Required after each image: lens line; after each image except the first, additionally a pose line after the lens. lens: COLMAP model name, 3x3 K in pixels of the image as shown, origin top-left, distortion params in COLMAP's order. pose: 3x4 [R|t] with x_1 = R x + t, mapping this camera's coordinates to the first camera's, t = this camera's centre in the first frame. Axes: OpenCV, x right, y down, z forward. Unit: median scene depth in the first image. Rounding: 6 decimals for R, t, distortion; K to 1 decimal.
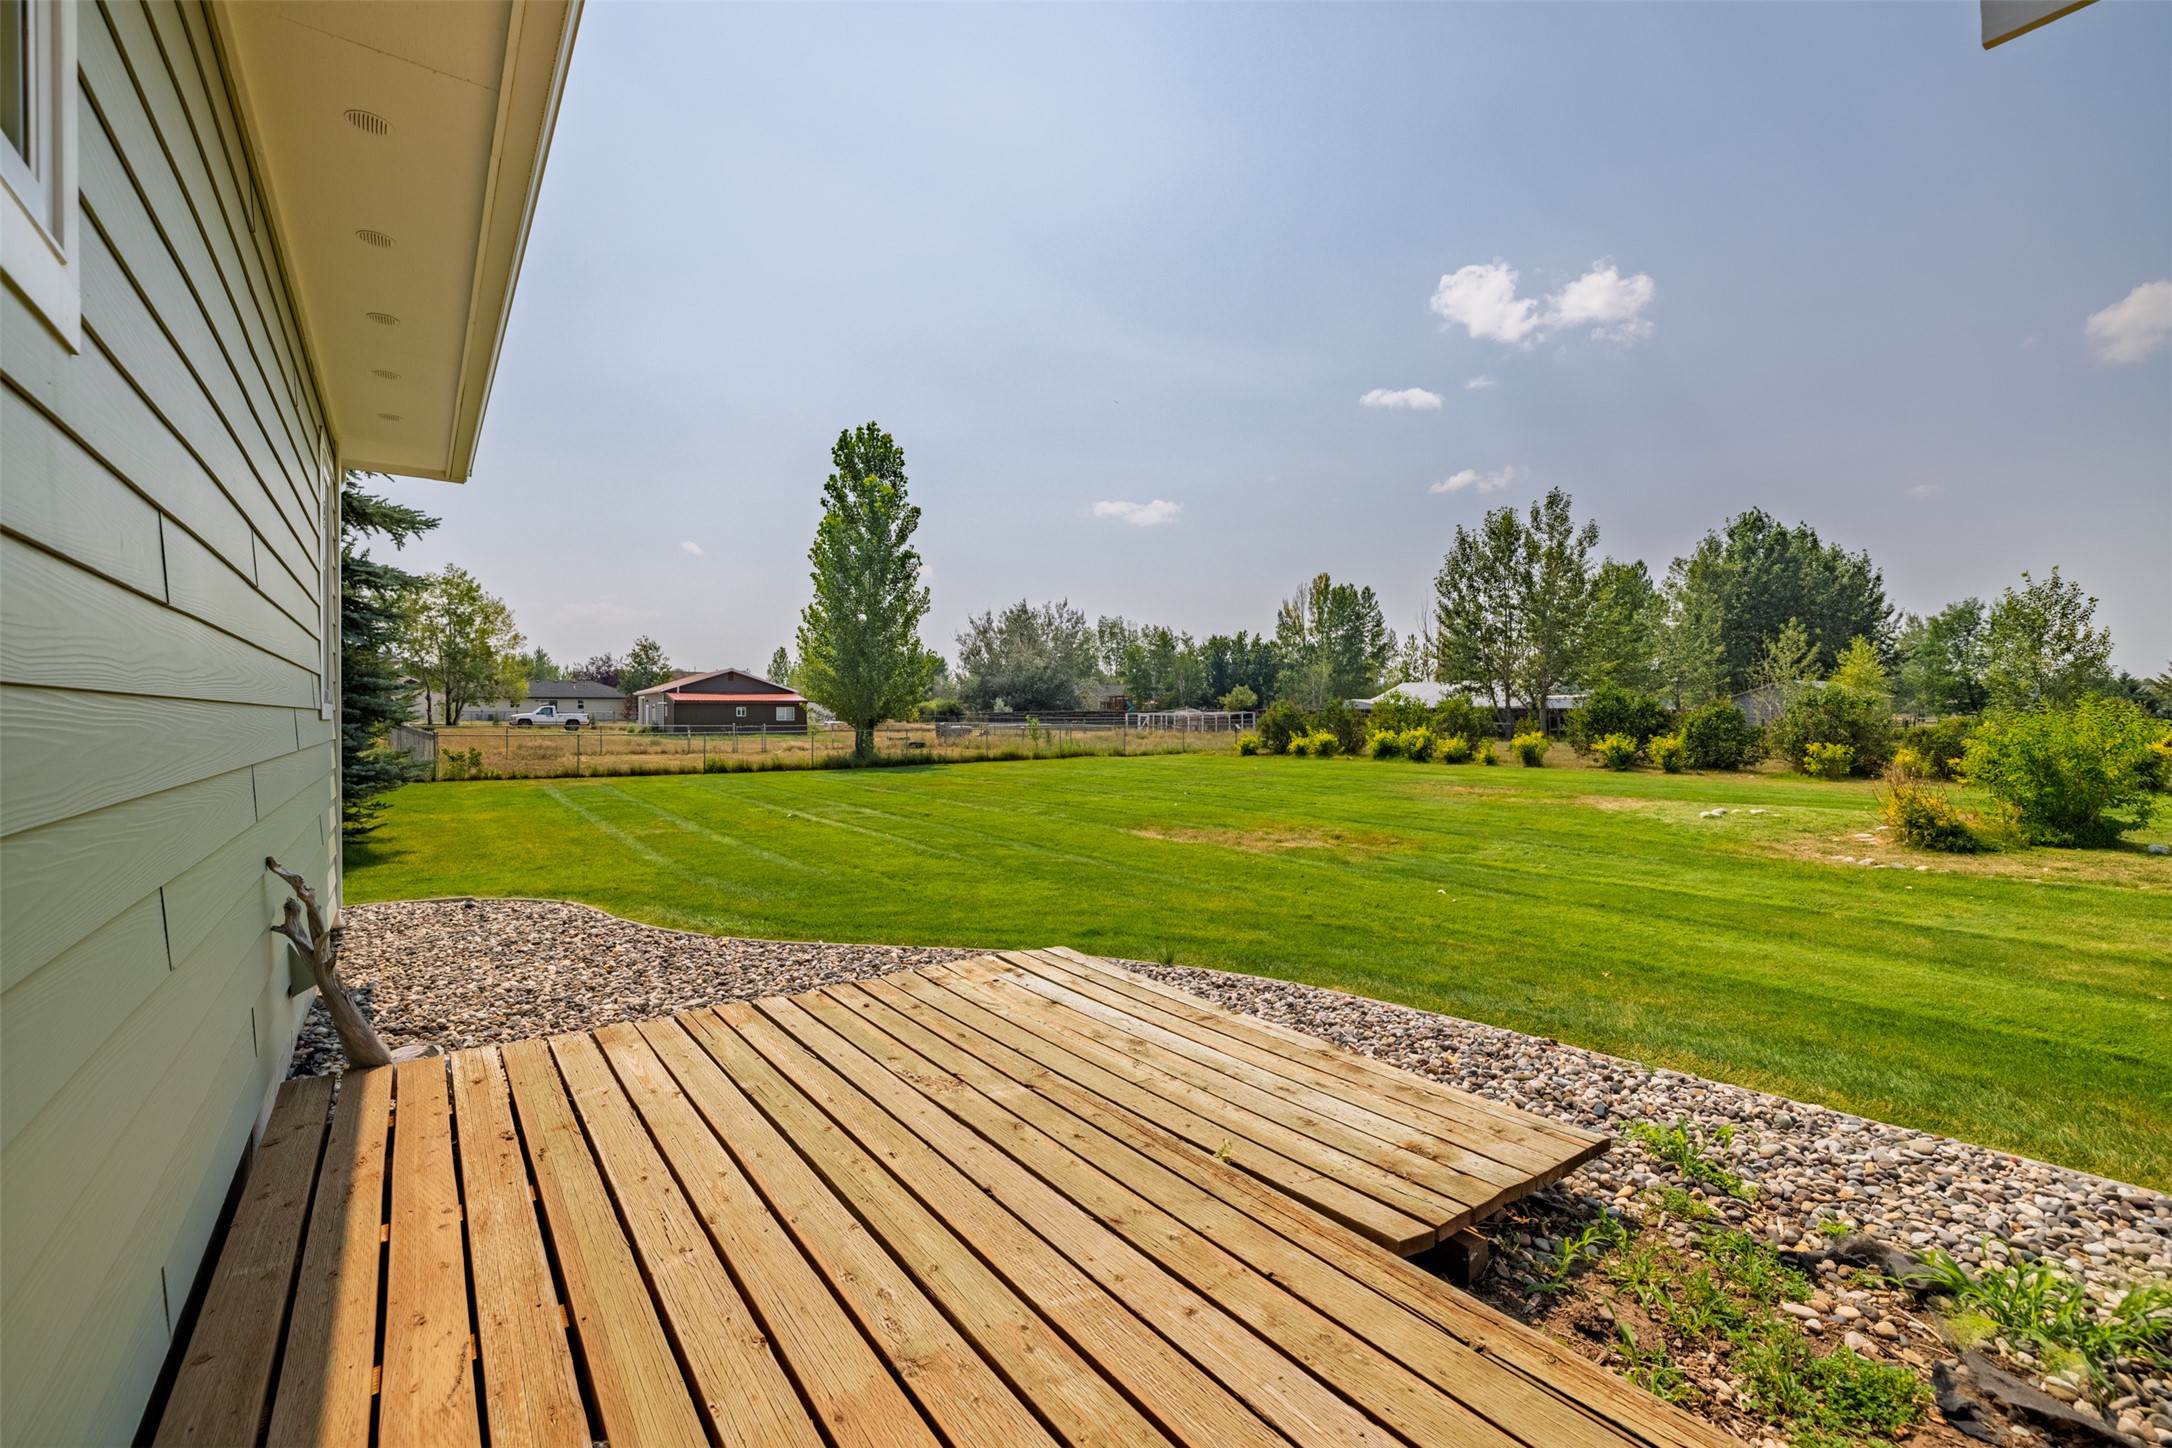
lens RADIAL K [[922.0, 0, 1094.7], [0, 922.0, 713.5], [0, 0, 1]] dist [0.002187, 0.000475]
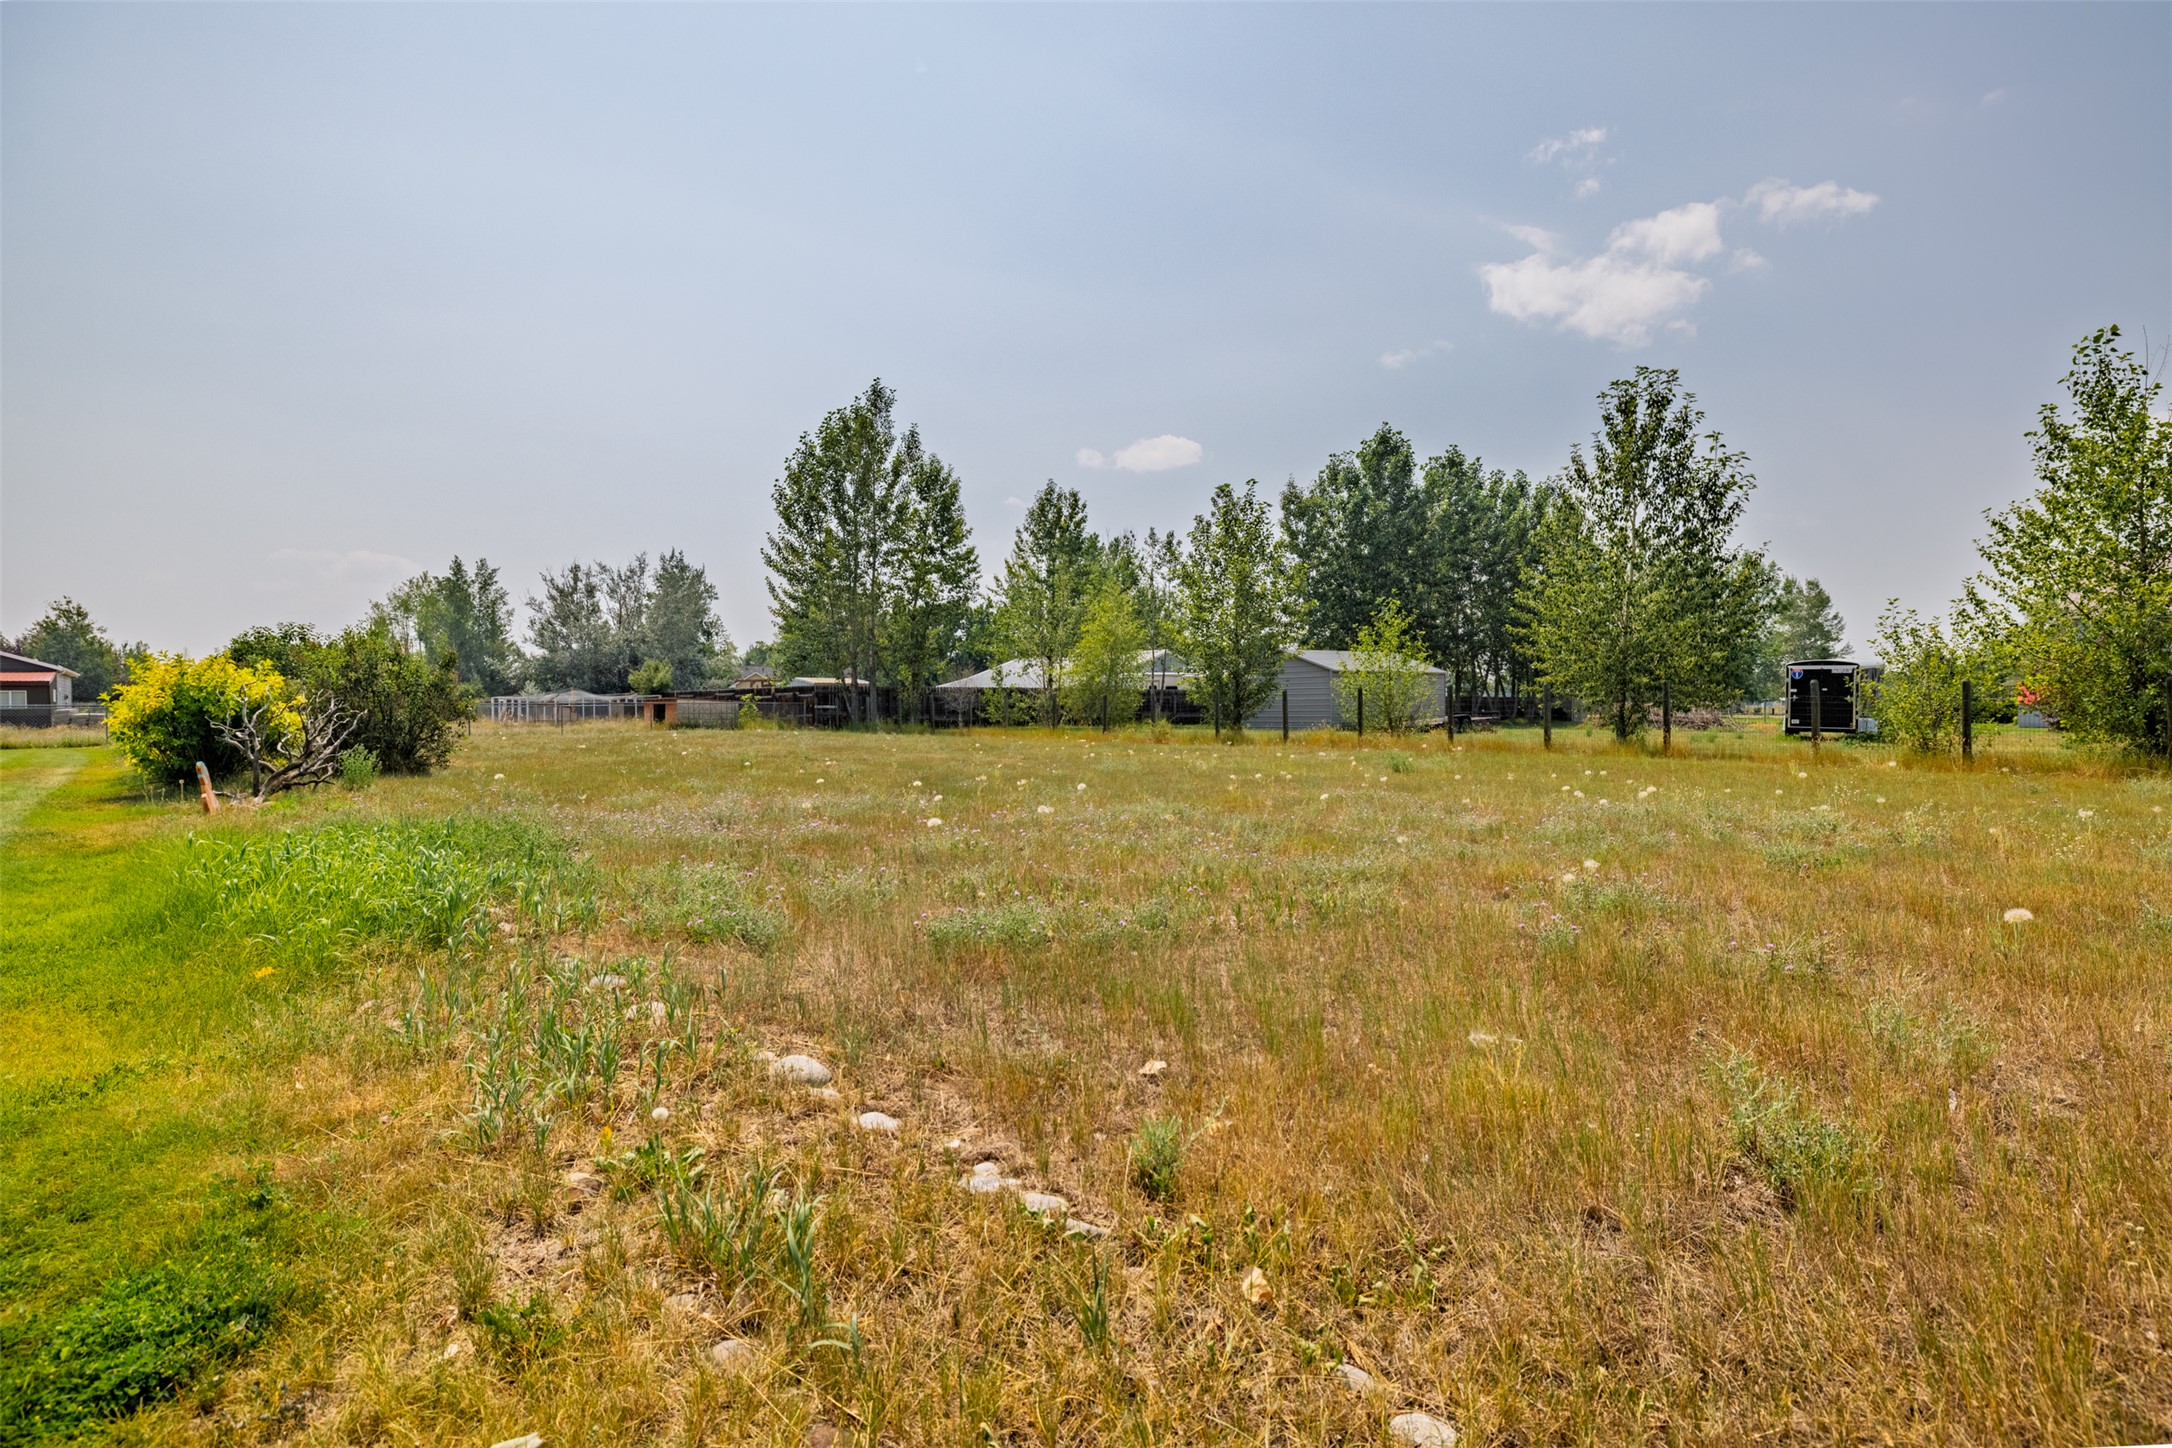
lens RADIAL K [[1193.9, 0, 1086.0], [0, 1193.9, 724.0], [0, 0, 1]] dist [-0.000272, 0.000183]
pose [[0.998655, 0.001666, 0.051815, 0.456261], [-0.002121, 0.999960, 0.008729, 0.012526], [-0.051798, -0.008827, 0.998619, 0.044569]]
